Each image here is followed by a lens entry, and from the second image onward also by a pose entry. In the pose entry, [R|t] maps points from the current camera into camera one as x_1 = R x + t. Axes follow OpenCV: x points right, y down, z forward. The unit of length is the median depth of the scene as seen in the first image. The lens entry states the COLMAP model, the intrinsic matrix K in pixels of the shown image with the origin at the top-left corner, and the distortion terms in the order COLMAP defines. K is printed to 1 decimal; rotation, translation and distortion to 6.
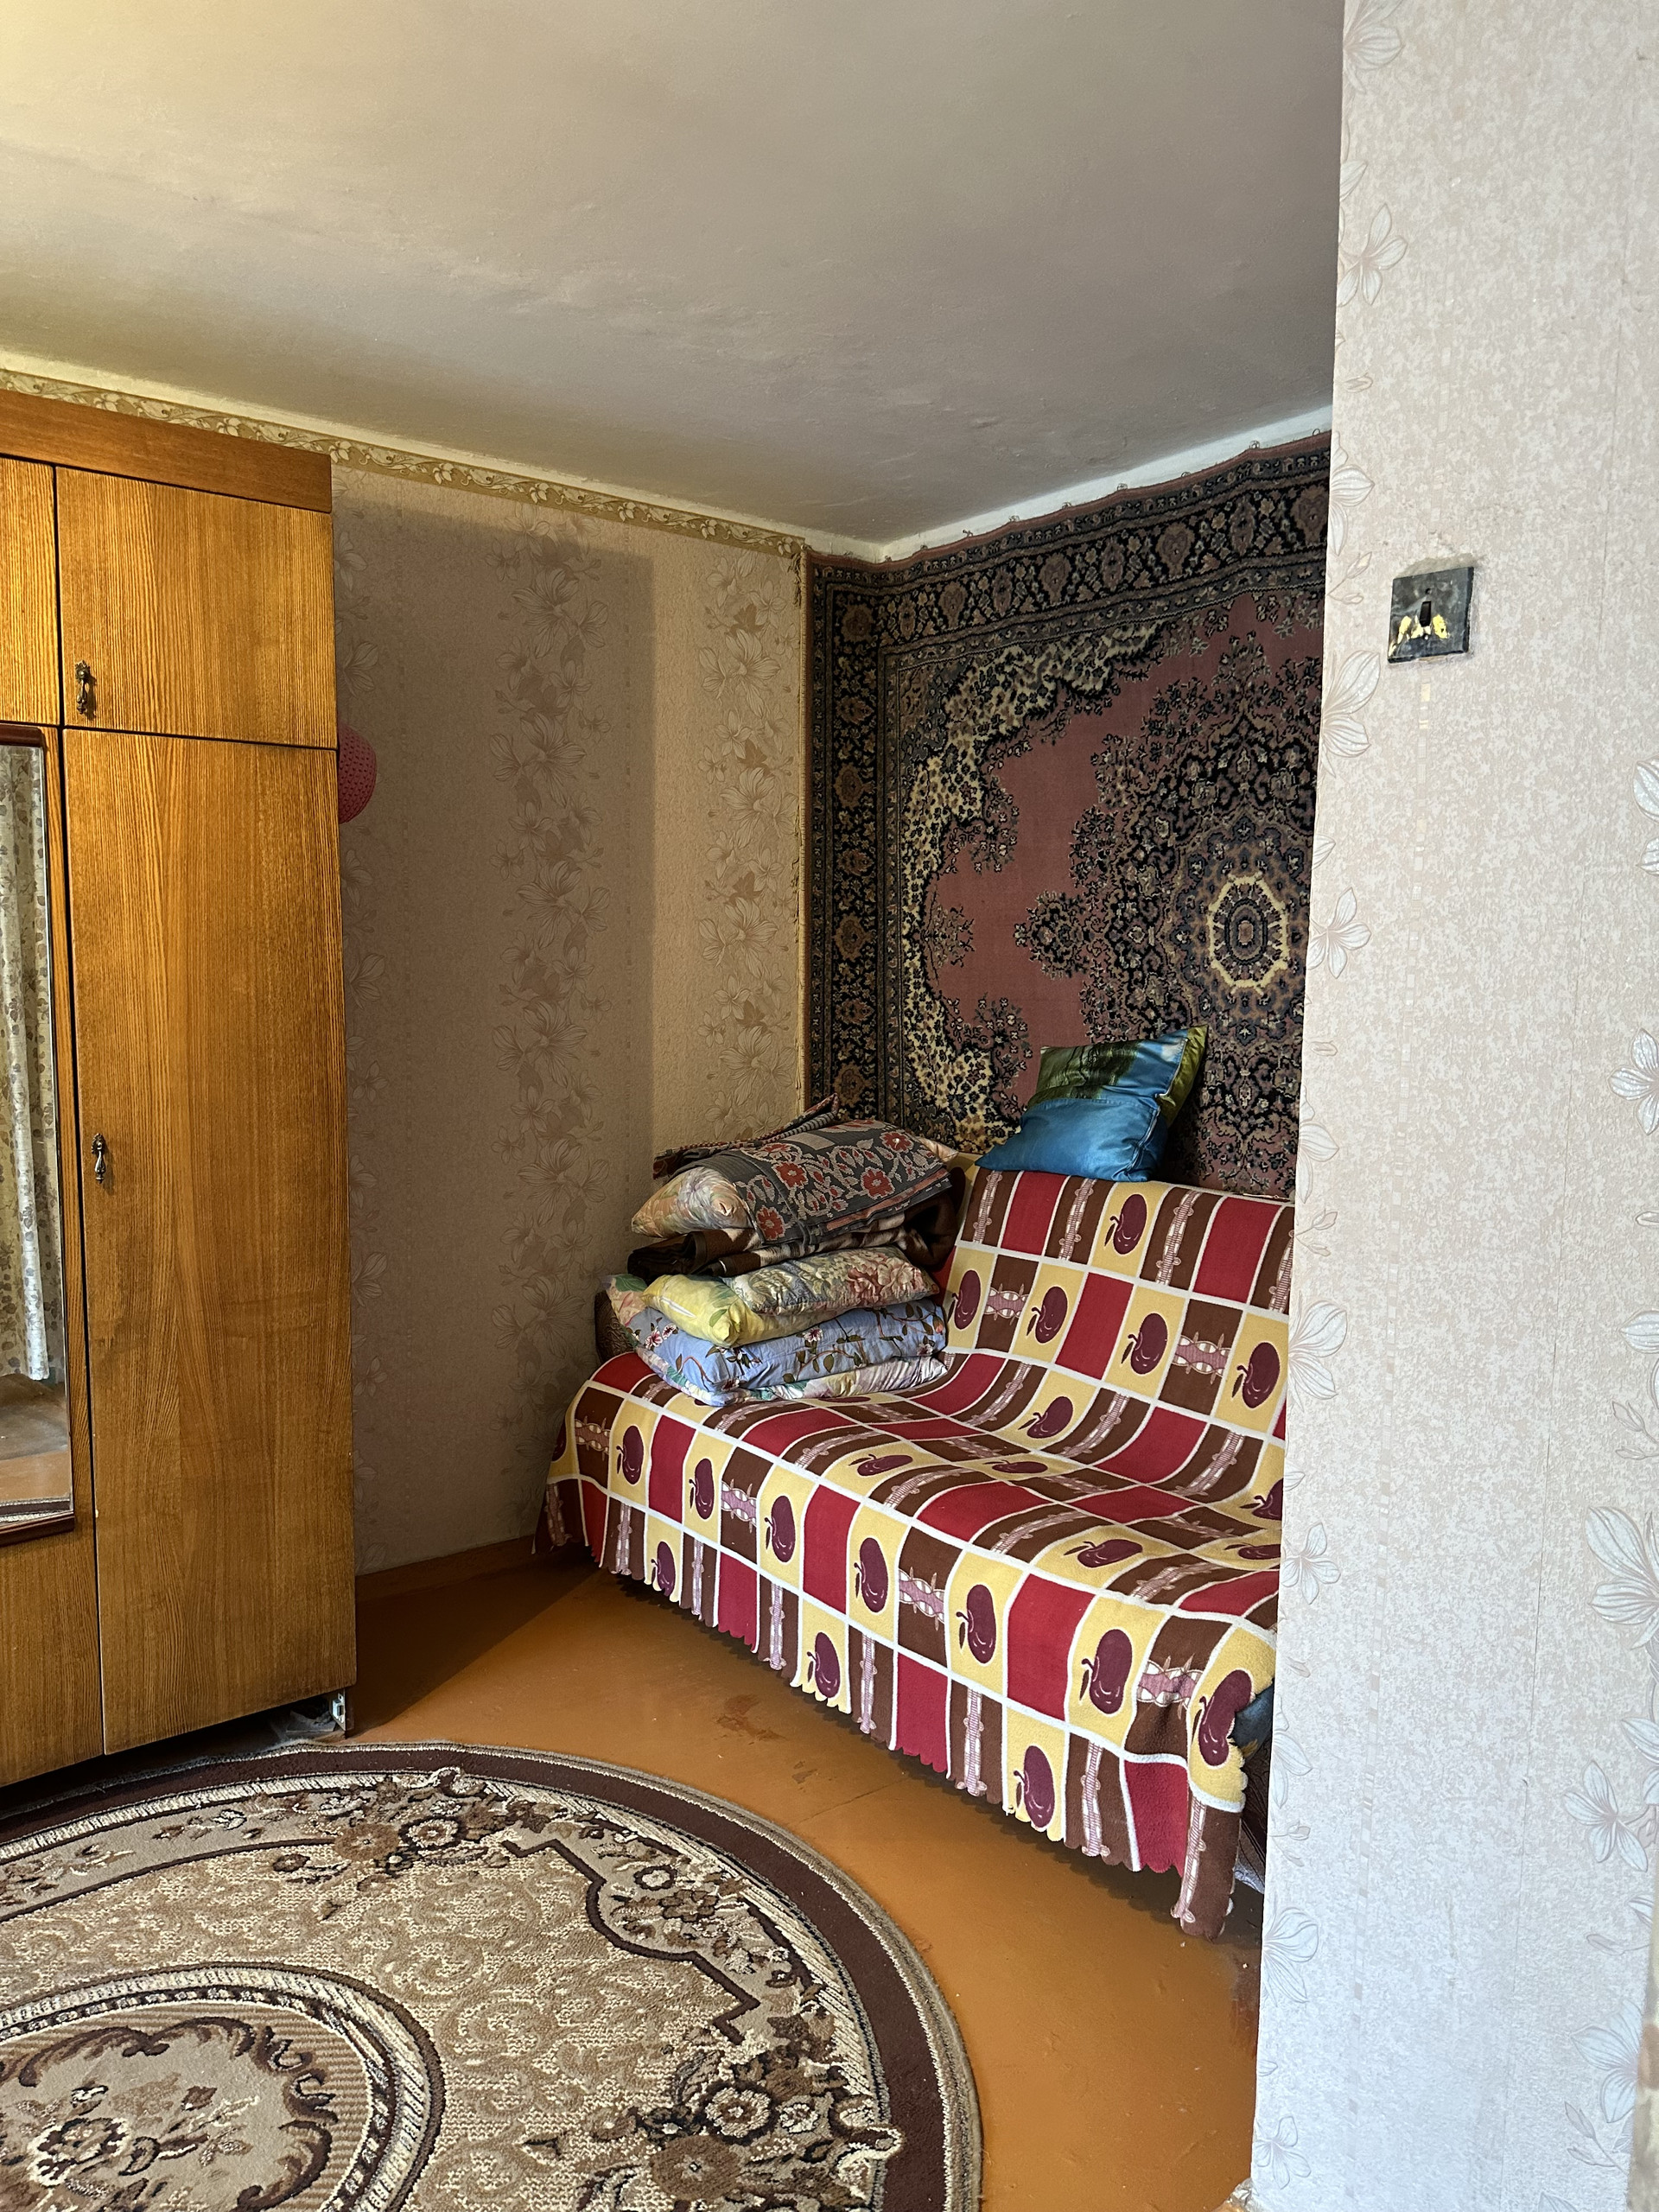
lens RADIAL K [[1563.1, 0, 826.1], [0, 1563.1, 1113.9], [0, 0, 1]] dist [0.070464, -0.085232]
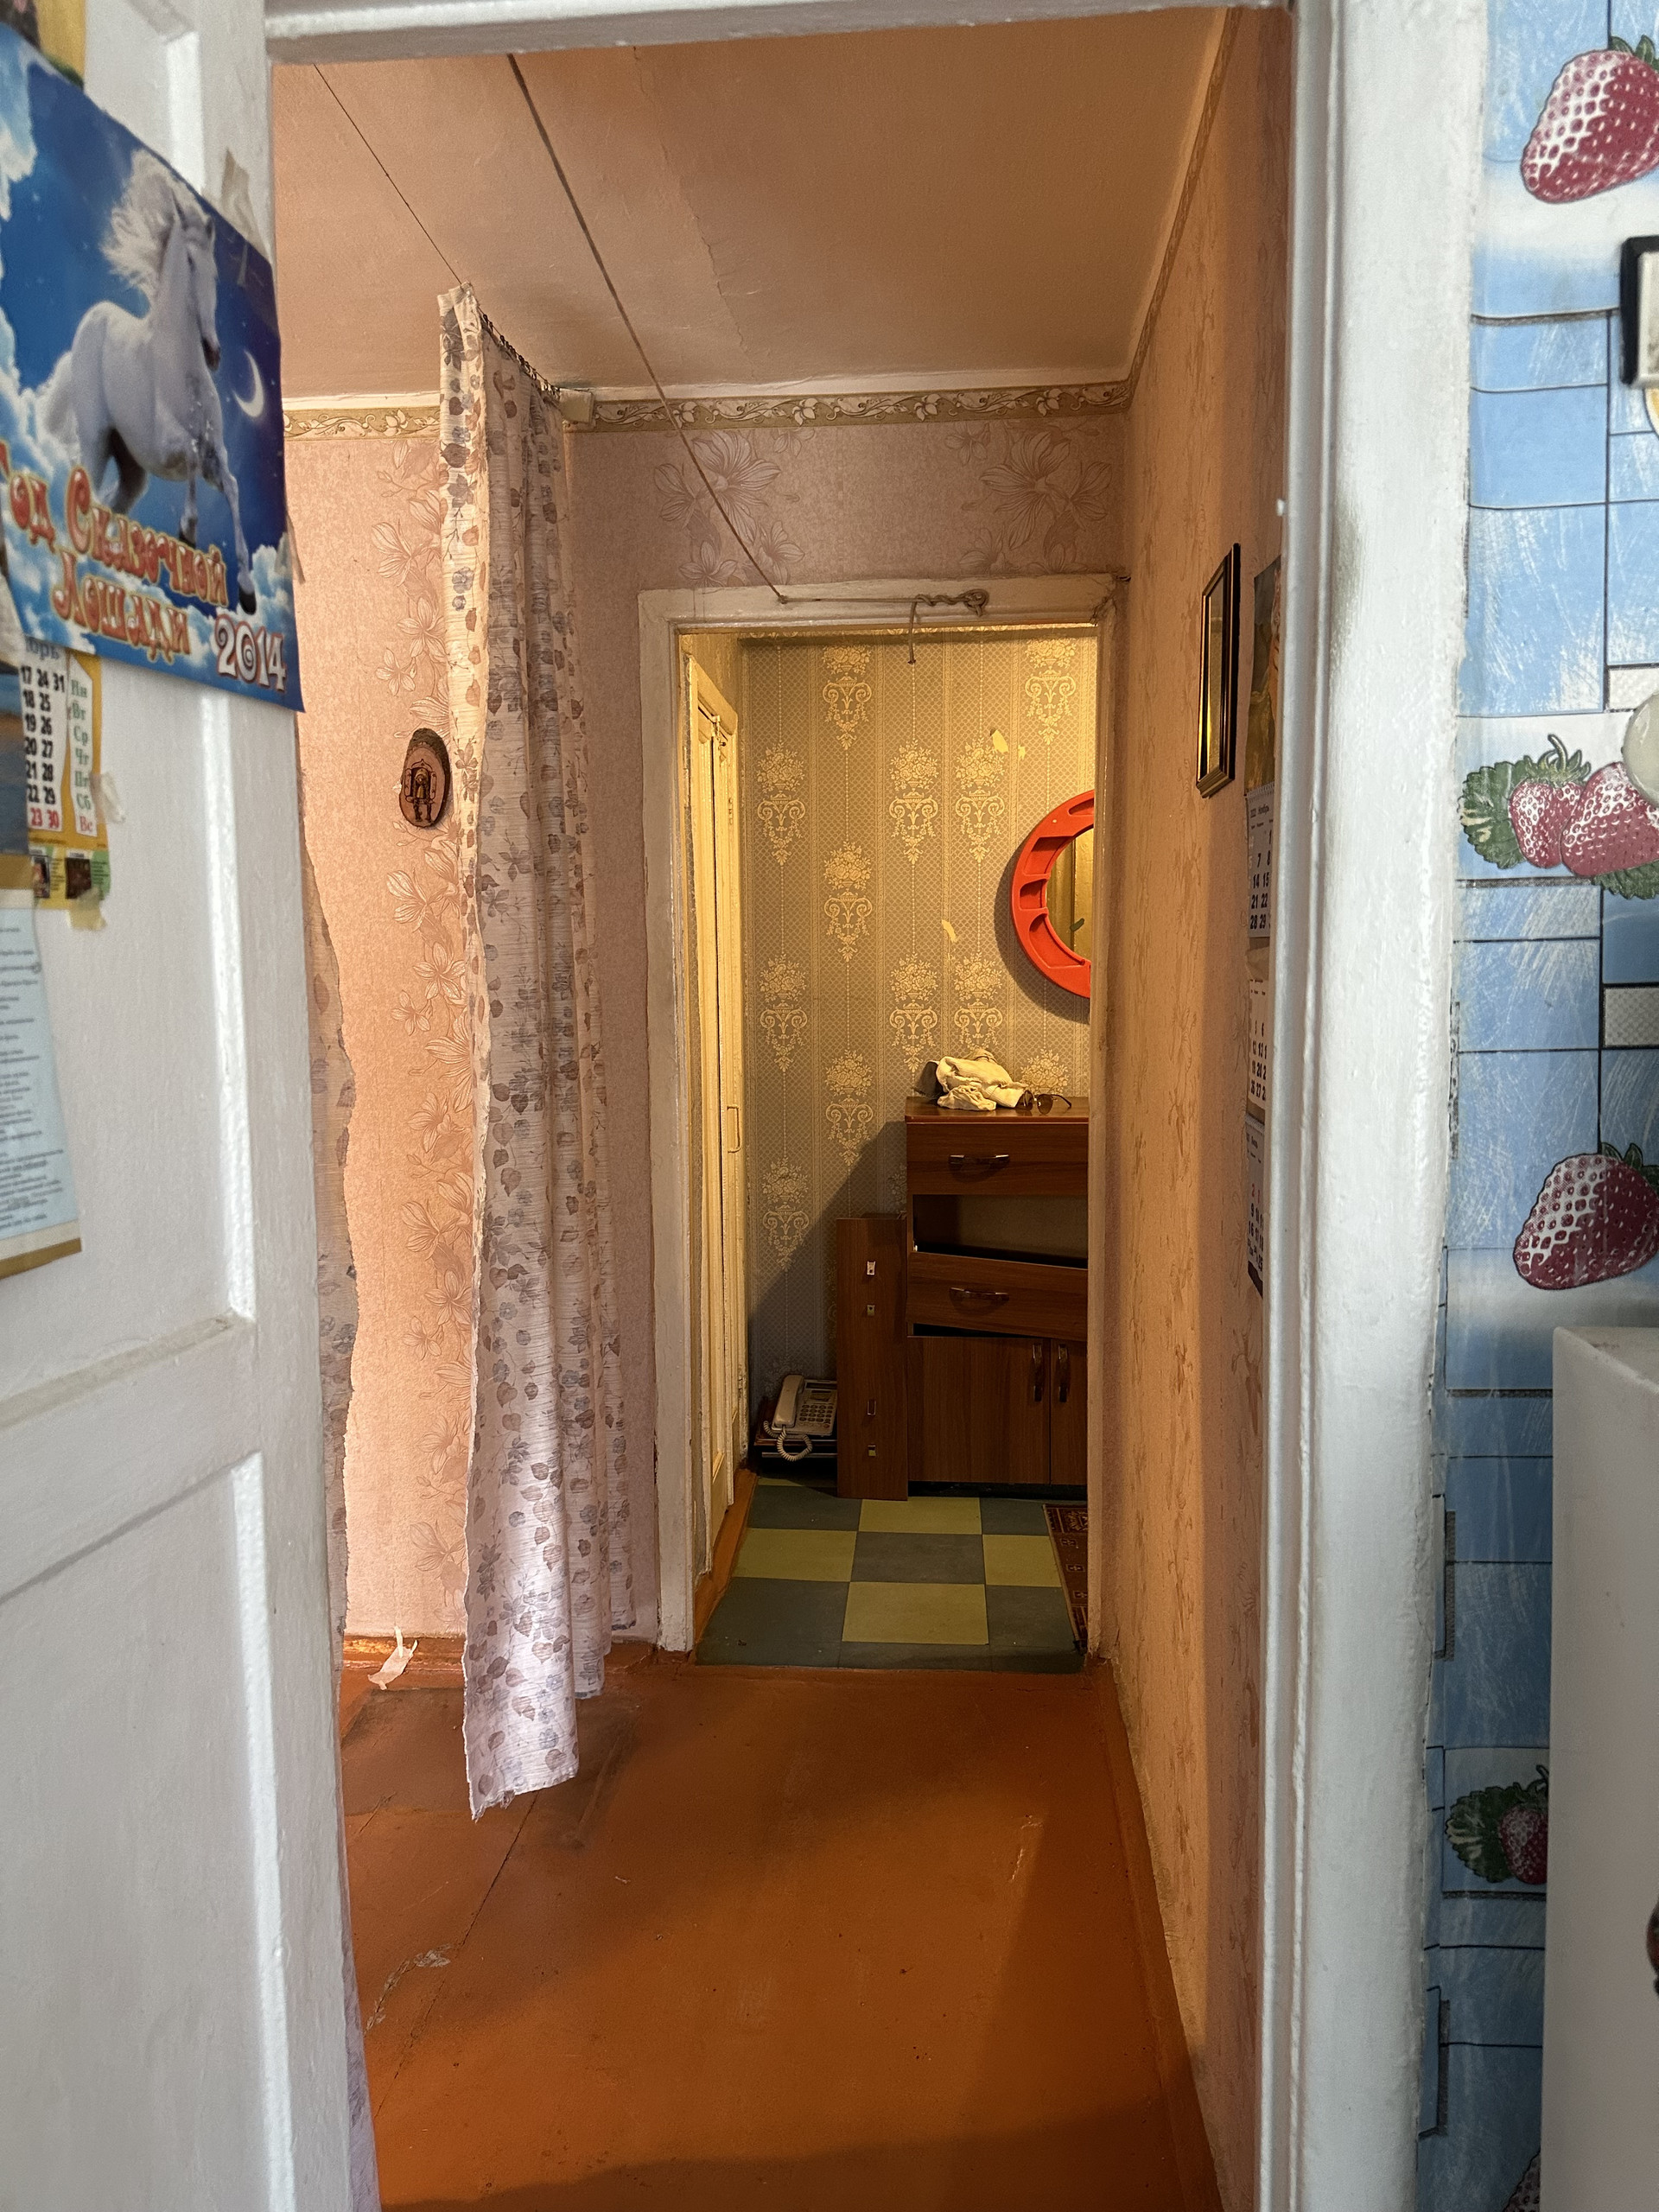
lens RADIAL K [[1563.1, 0, 832.2], [0, 1563.1, 1098.5], [0, 0, 1]] dist [0.070464, -0.085232]
pose [[0.659767, -0.089648, 0.746104, -0.330786], [0.093144, 0.994958, 0.037183, 0.031829], [-0.745676, 0.044963, 0.664790, -0.408196]]
